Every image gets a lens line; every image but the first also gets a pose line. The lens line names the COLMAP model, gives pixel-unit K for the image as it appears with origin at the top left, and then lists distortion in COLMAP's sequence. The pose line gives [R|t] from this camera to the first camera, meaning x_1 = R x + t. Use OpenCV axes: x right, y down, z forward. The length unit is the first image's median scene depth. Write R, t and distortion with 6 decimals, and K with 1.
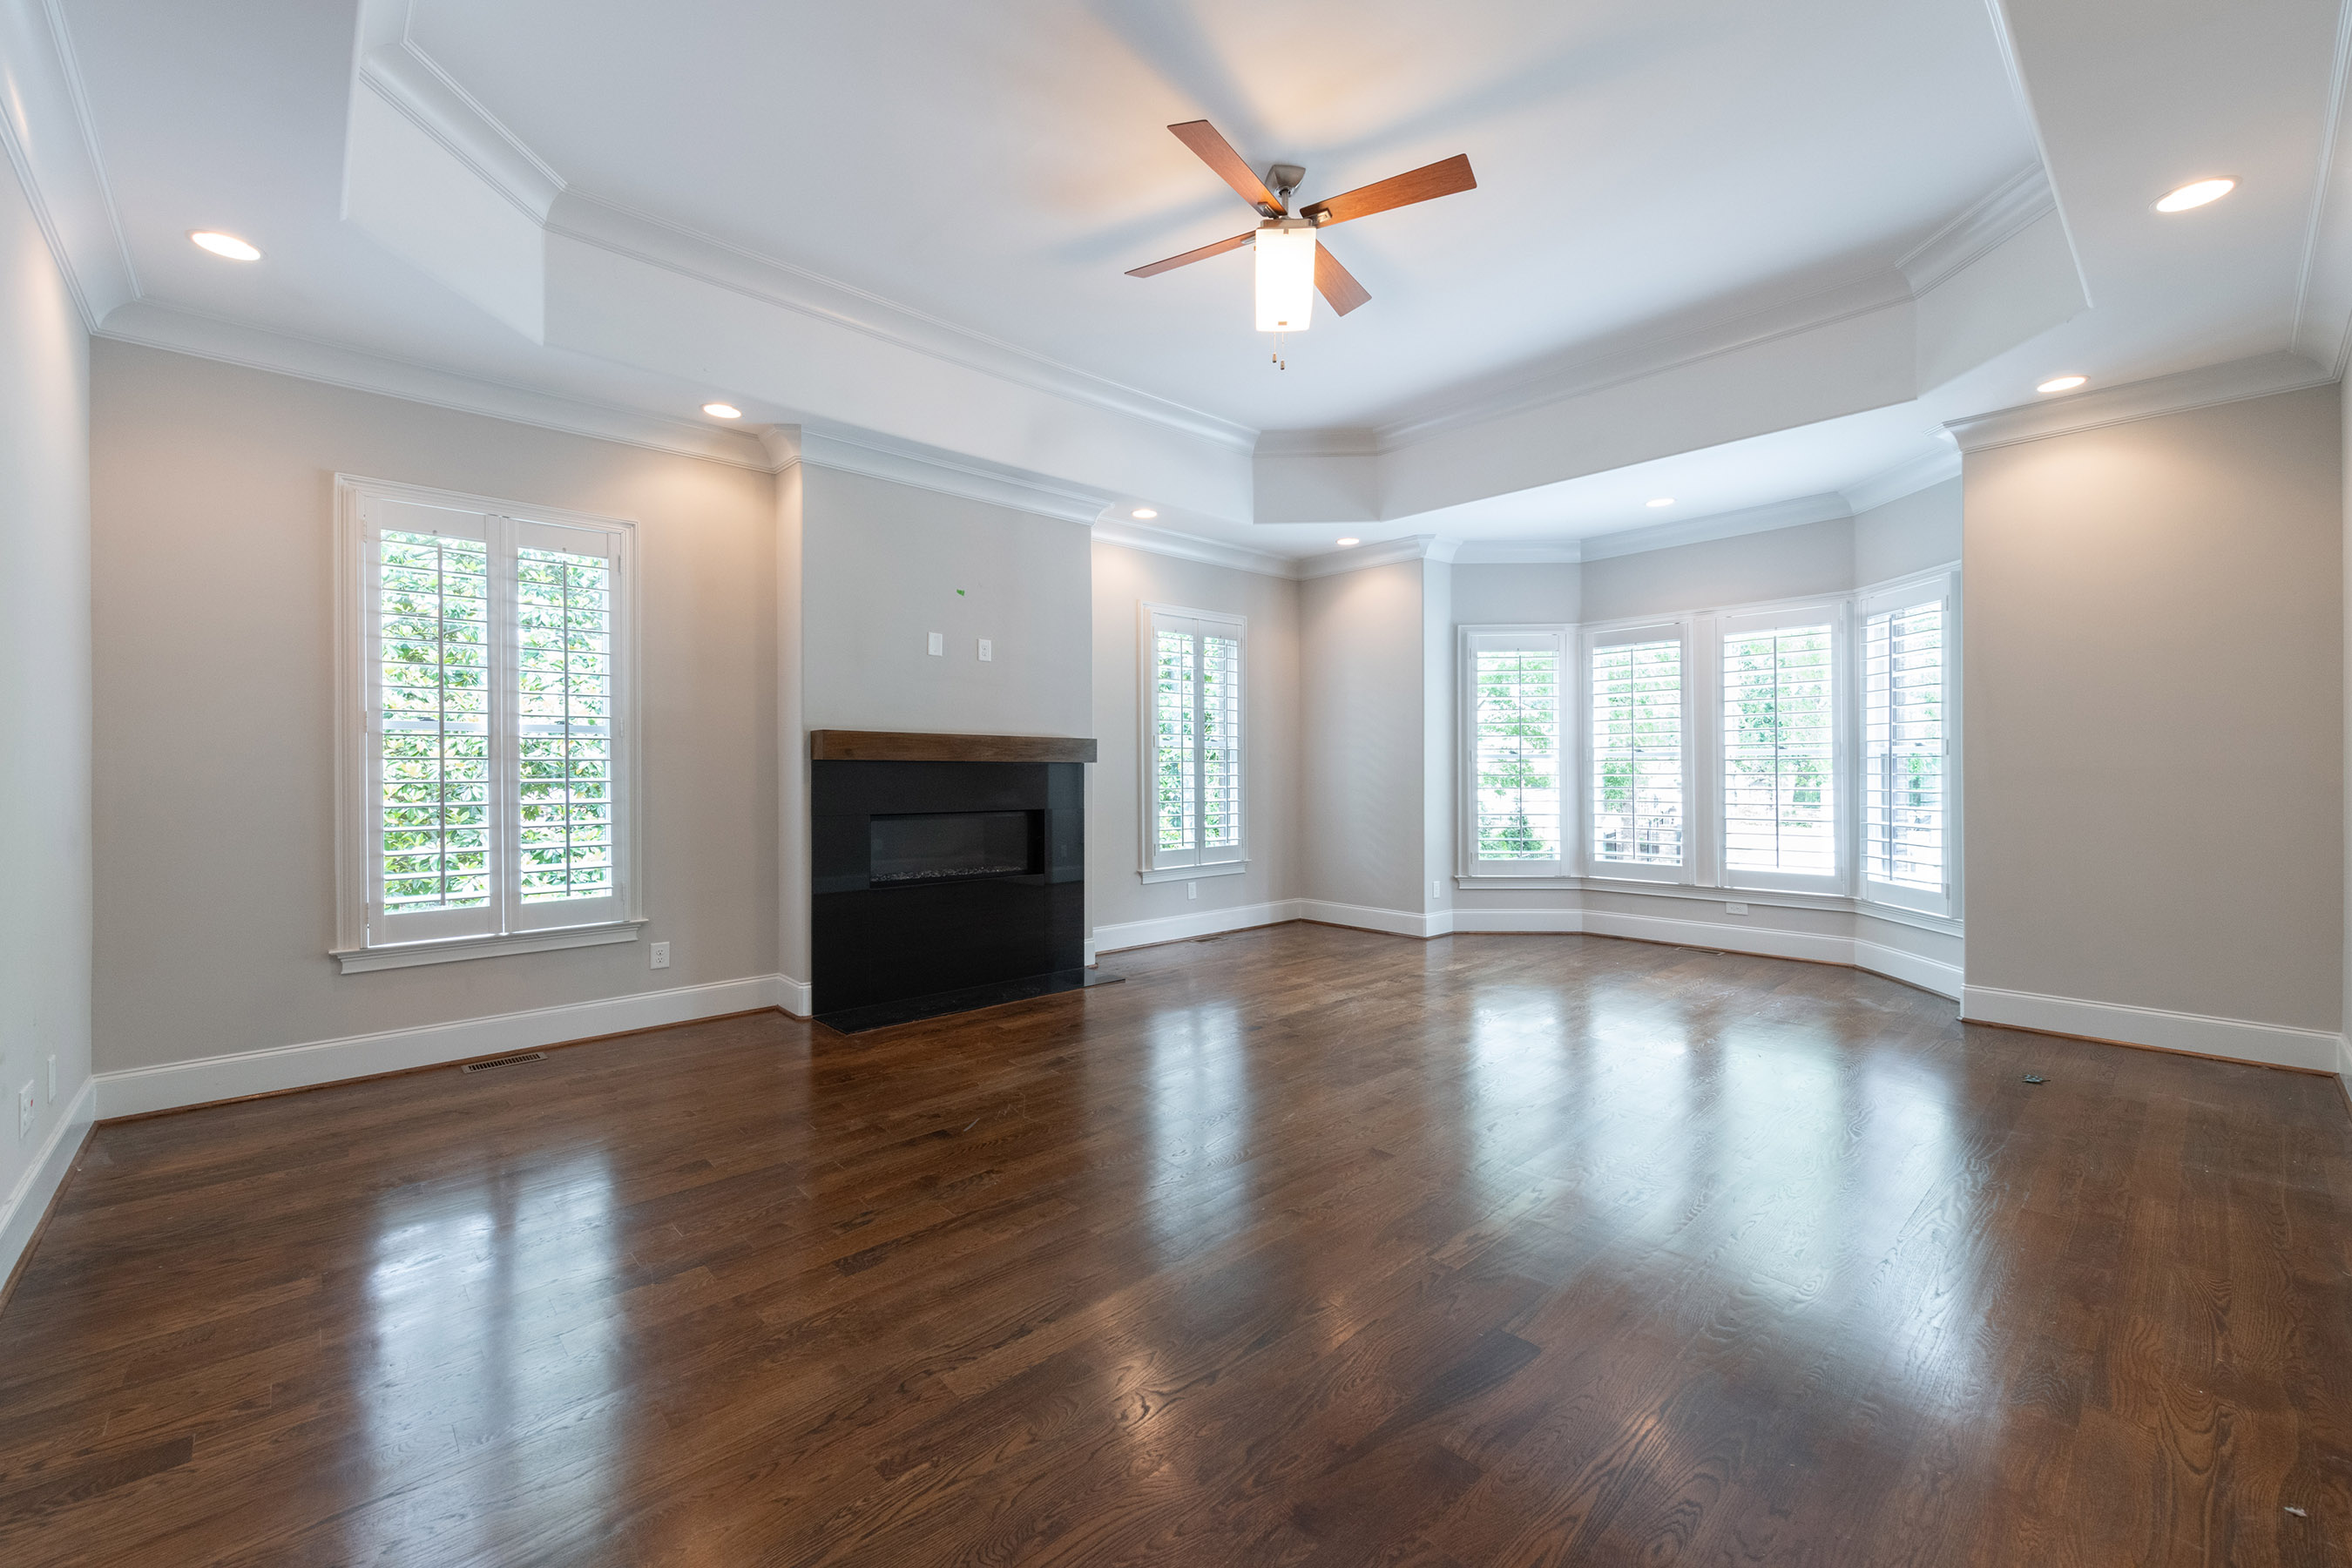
lens RADIAL K [[943.0, 0, 1176.0], [0, 943.0, 784.0], [0, 0, 1]] dist [0.016503, 0.000022]
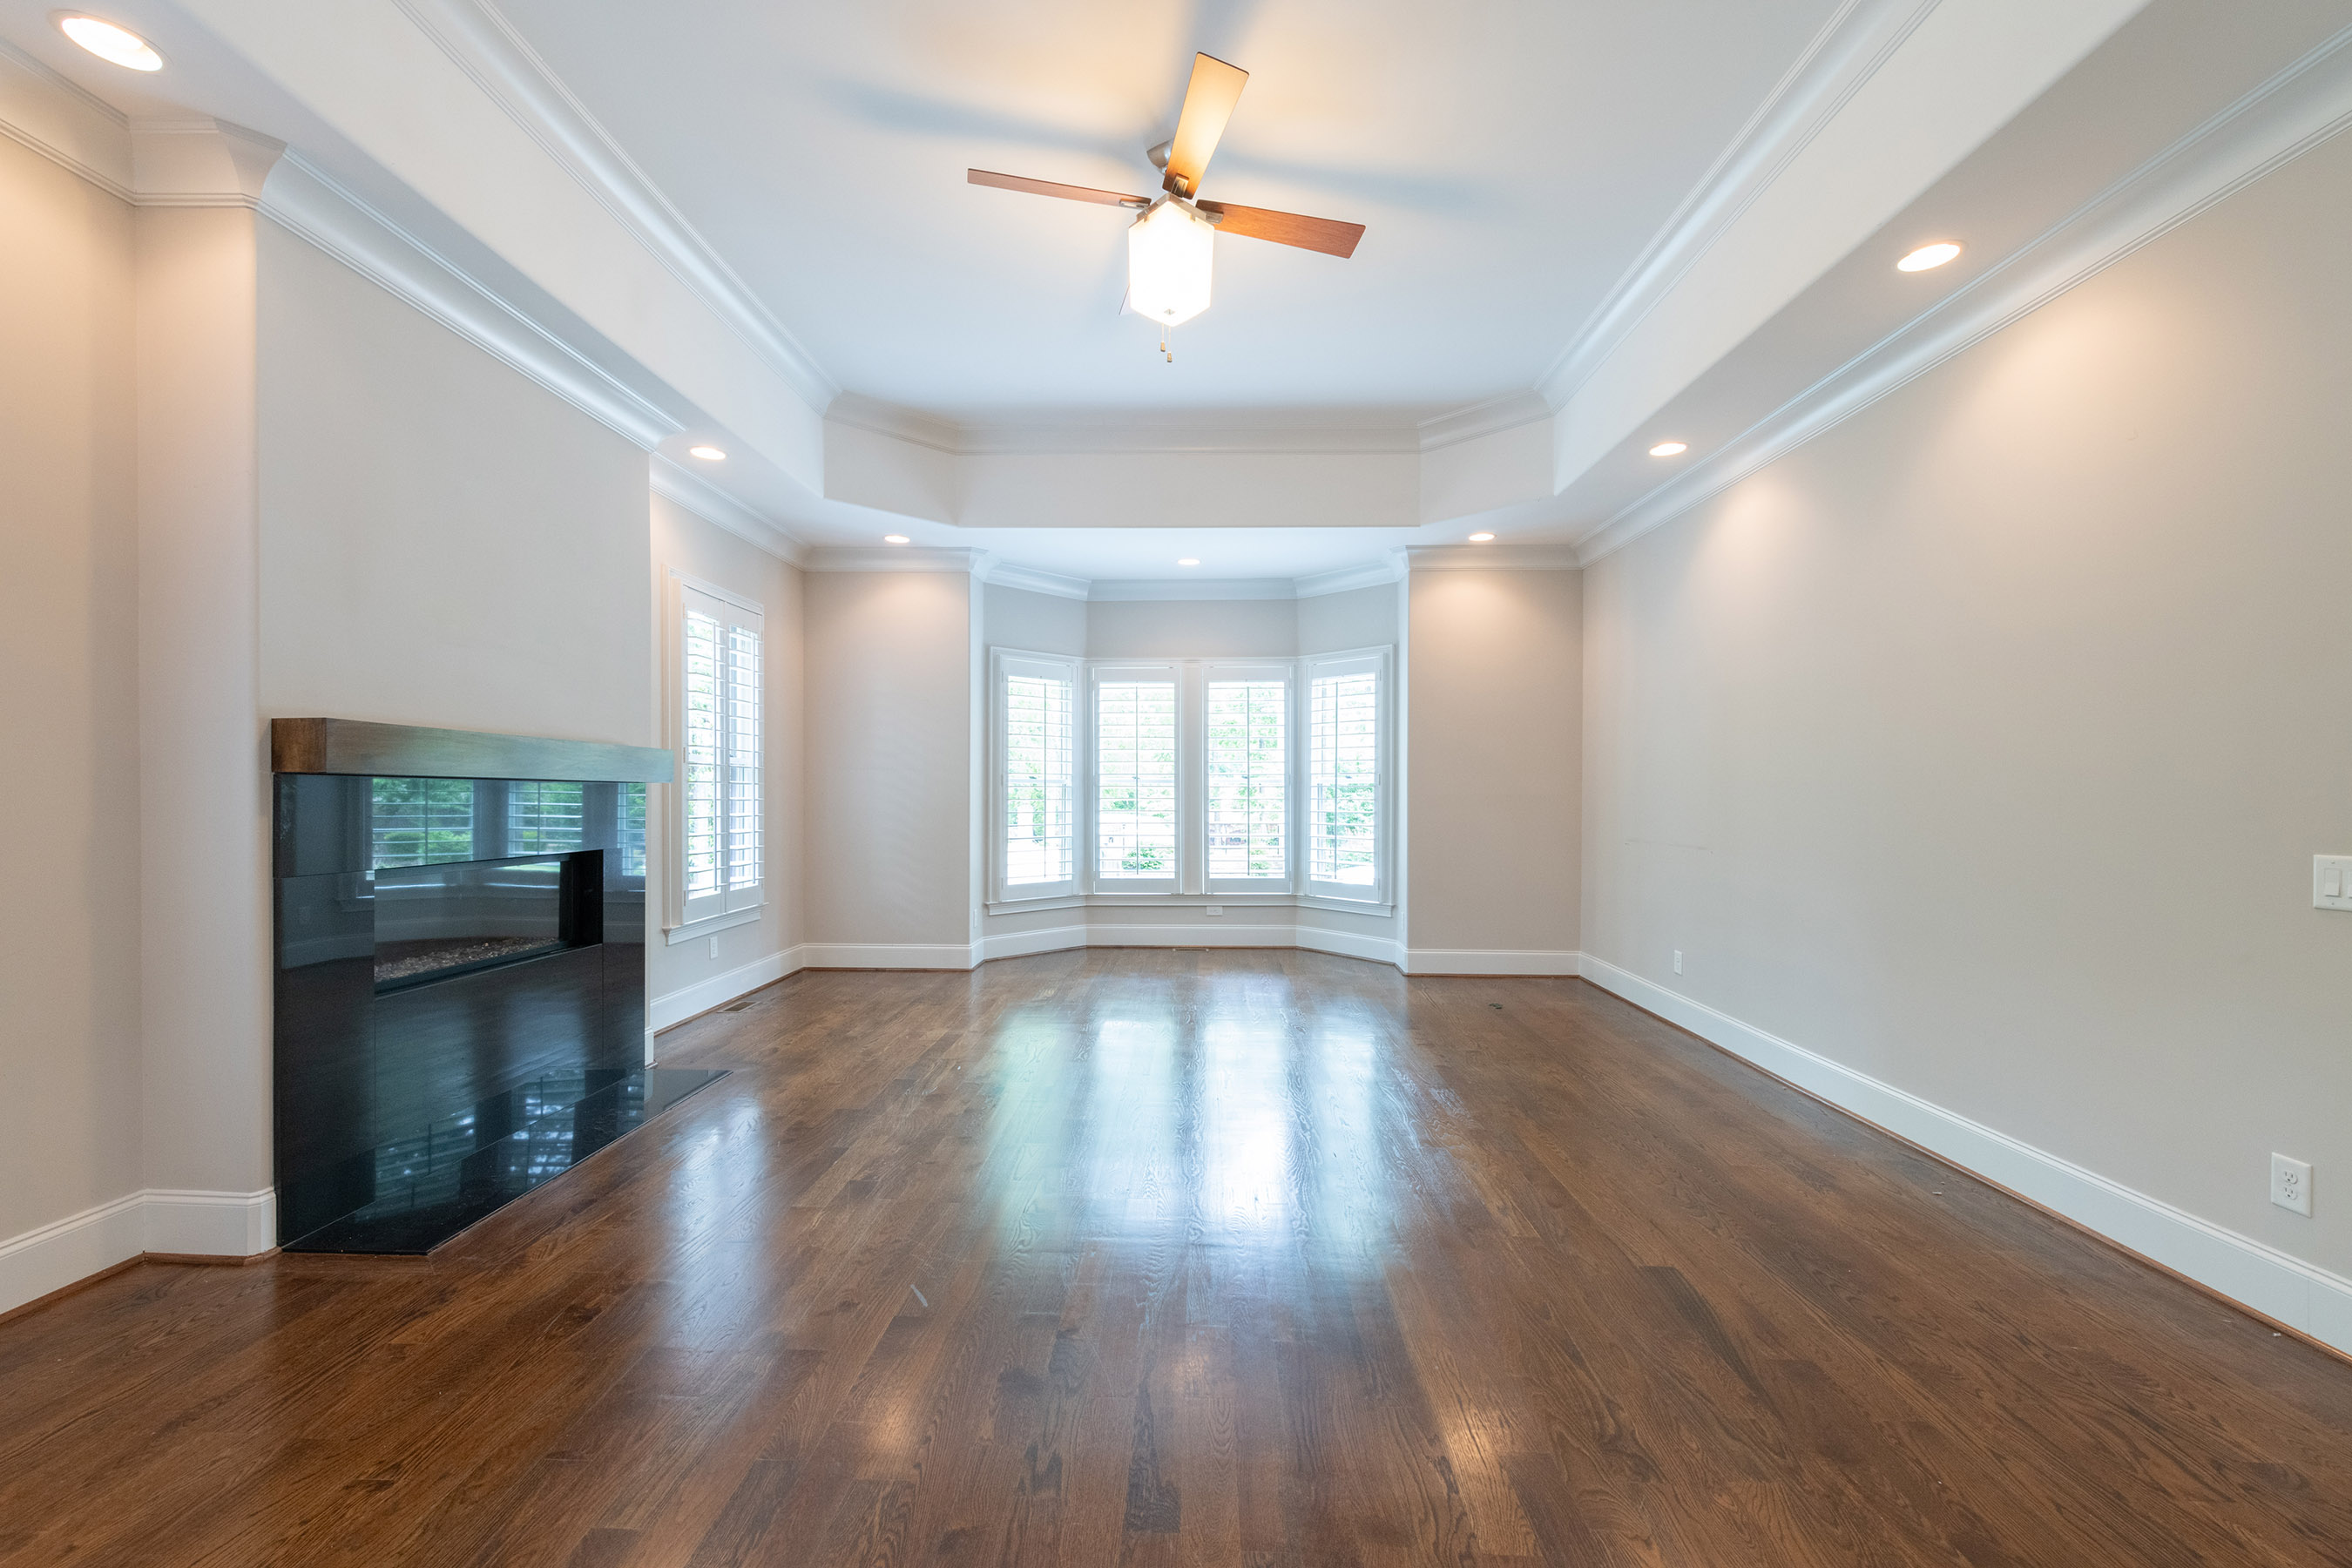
lens RADIAL K [[958.0, 0, 1172.8], [0, 958.0, 810.5], [0, 0, 1]] dist [0.016055, -0.005352]
pose [[0.705821, -0.008391, 0.708340, -0.301683], [0.005838, 0.999965, 0.006028, -0.003025], [-0.708366, -0.000119, 0.705846, 0.182388]]
